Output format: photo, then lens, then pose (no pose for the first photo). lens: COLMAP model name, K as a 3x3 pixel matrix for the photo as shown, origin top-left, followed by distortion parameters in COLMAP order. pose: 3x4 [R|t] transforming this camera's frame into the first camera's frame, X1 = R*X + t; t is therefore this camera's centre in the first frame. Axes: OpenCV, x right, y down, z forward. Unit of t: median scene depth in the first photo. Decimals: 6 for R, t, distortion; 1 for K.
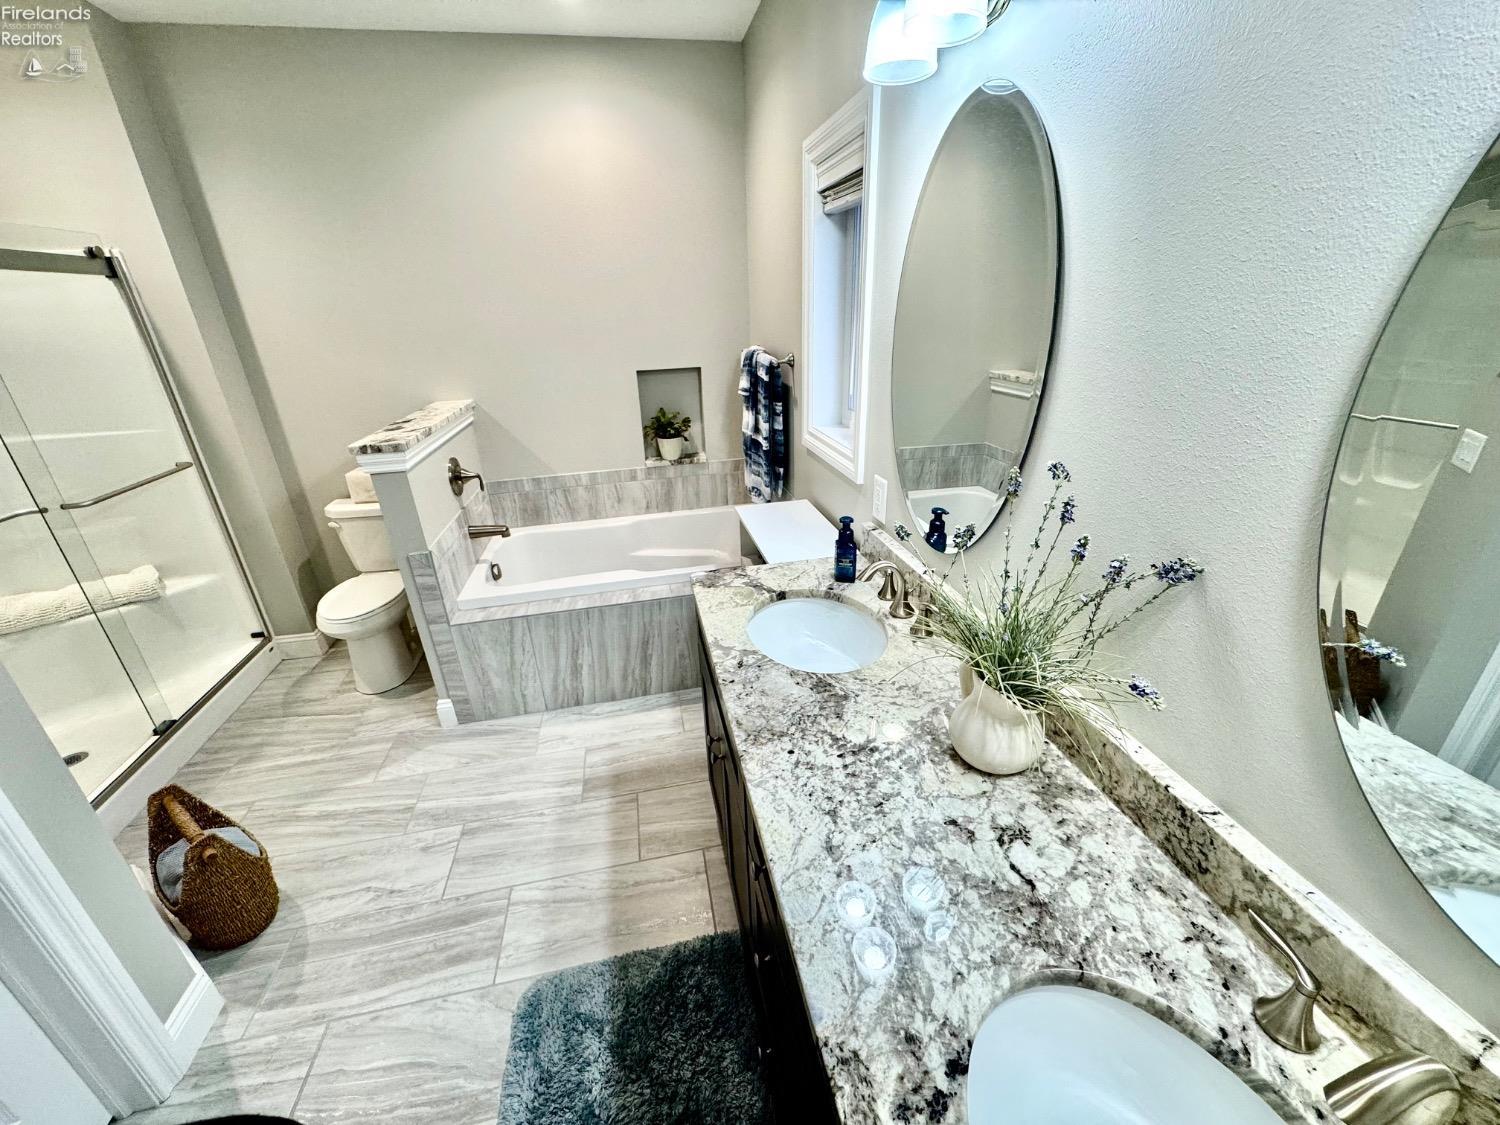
lens RADIAL K [[596.2, 0, 747.4], [0, 596.2, 563.5], [0, 0, 1]] dist [-0.002354, 0.000452]
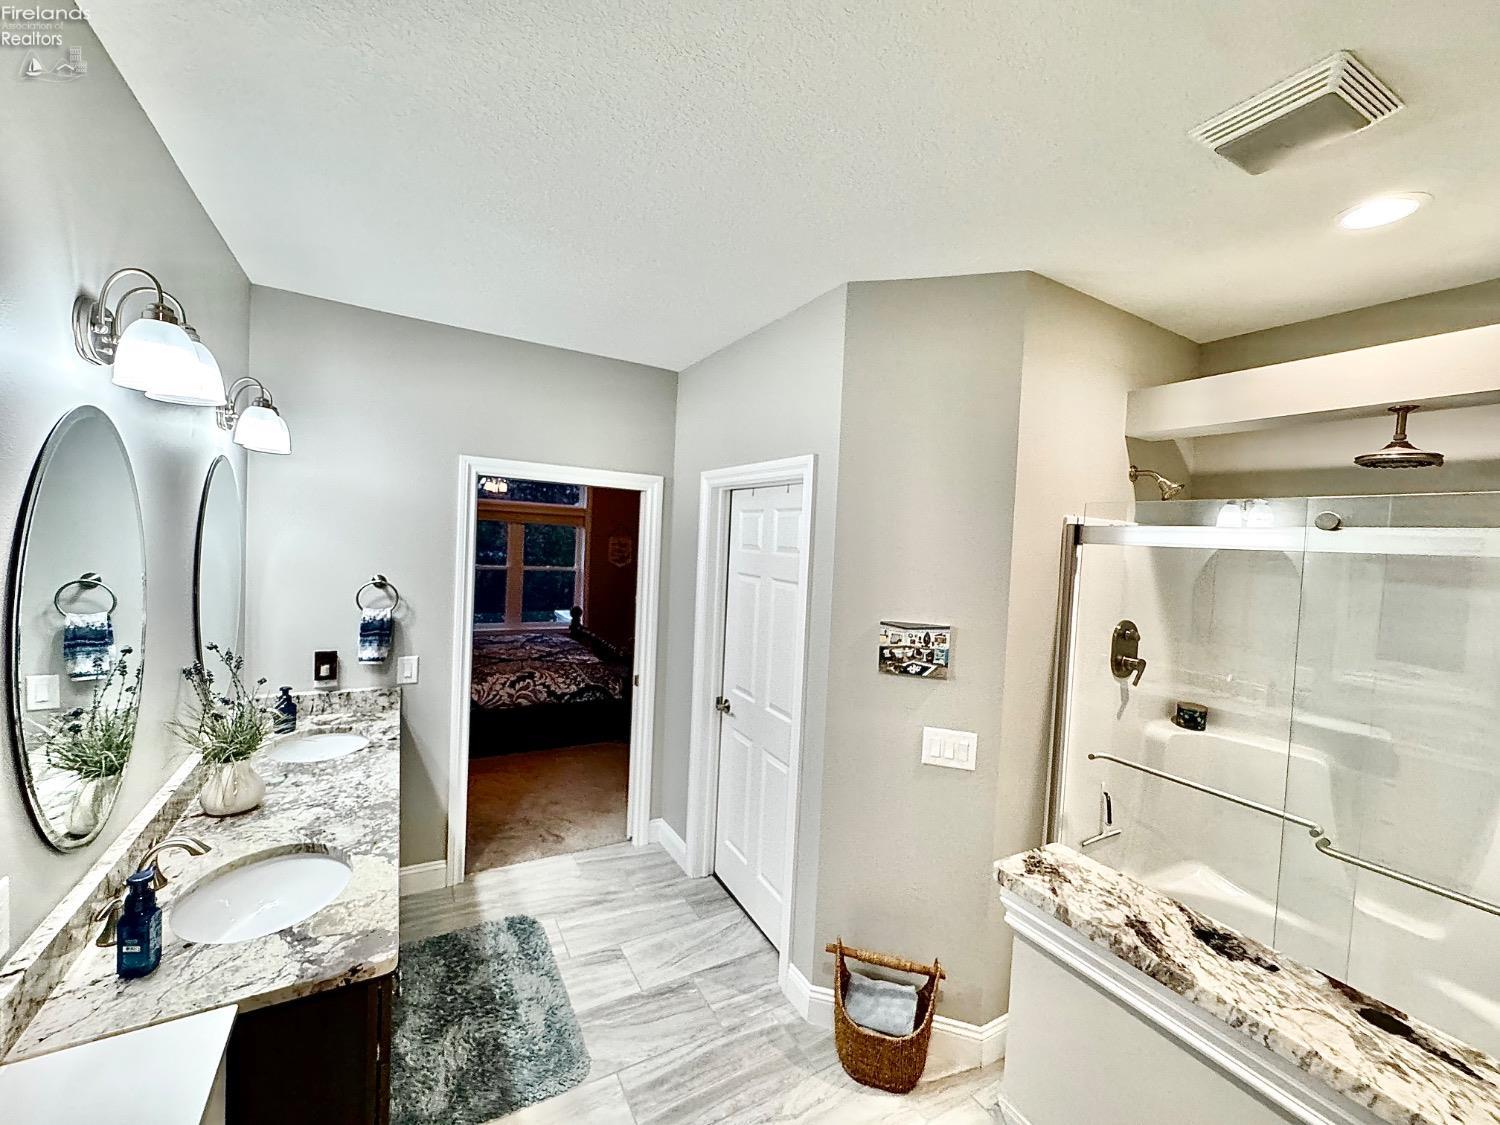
lens RADIAL K [[649.7, 0, 753.0], [0, 649.7, 562.1], [0, 0, 1]] dist [0.002138, -0.000038]
pose [[-0.955705, 0.001723, -0.294320, -0.326328], [-0.129342, 0.895790, 0.425241, -0.917032], [0.264382, 0.444473, -0.855889, 1.902890]]
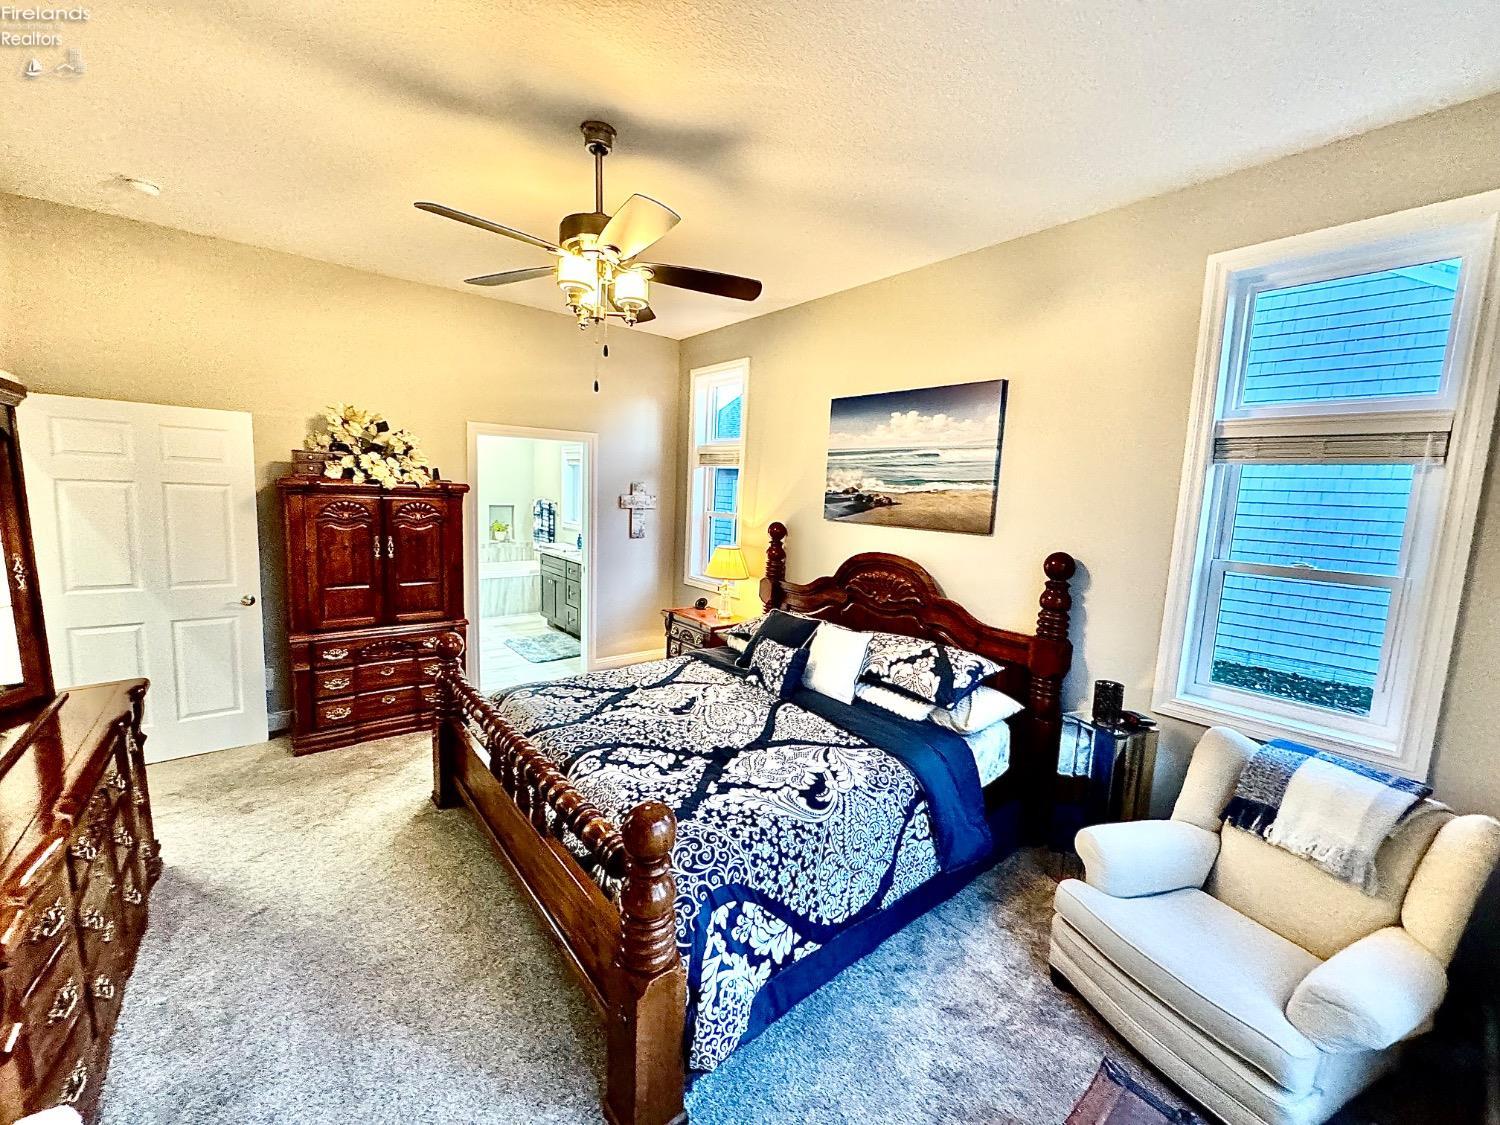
lens RADIAL K [[596.2, 0, 751.1], [0, 596.2, 563.2], [0, 0, 1]] dist [-0.002354, 0.000452]
pose [[0.882531, 0.009187, 0.470164, -0.472761], [0.123372, 0.960264, -0.250343, 0.846015], [-0.453781, 0.278940, 0.846330, -1.954748]]
